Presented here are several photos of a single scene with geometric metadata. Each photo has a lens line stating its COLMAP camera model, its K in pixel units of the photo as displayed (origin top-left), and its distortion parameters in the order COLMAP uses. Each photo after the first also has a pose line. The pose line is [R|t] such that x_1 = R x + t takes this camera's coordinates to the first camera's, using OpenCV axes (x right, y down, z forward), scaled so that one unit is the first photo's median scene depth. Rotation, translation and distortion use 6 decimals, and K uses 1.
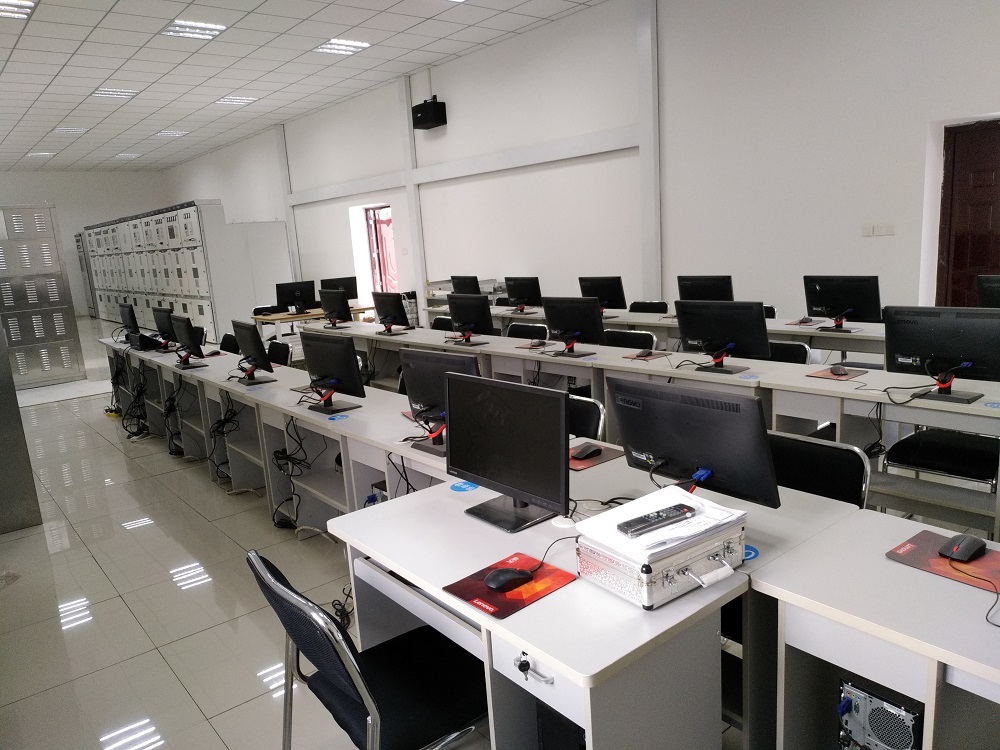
lens RADIAL K [[717.4, 0, 498.3], [0, 717.4, 379.8], [0, 0, 1]] dist [0.027770, -0.036503]
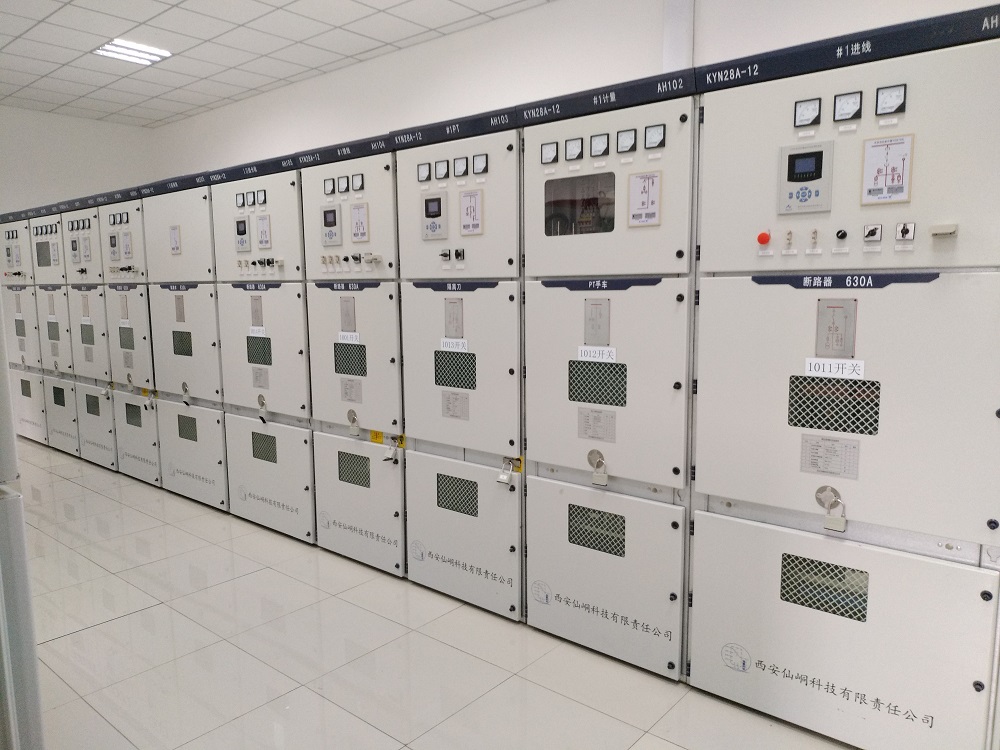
lens RADIAL K [[717.4, 0, 498.3], [0, 717.4, 379.8], [0, 0, 1]] dist [0.027770, -0.036503]
pose [[0.931392, 0.009581, 0.363891, -0.334231], [0.024154, 0.995824, -0.088044, -0.059261], [-0.363215, 0.090793, 0.927271, 0.400273]]
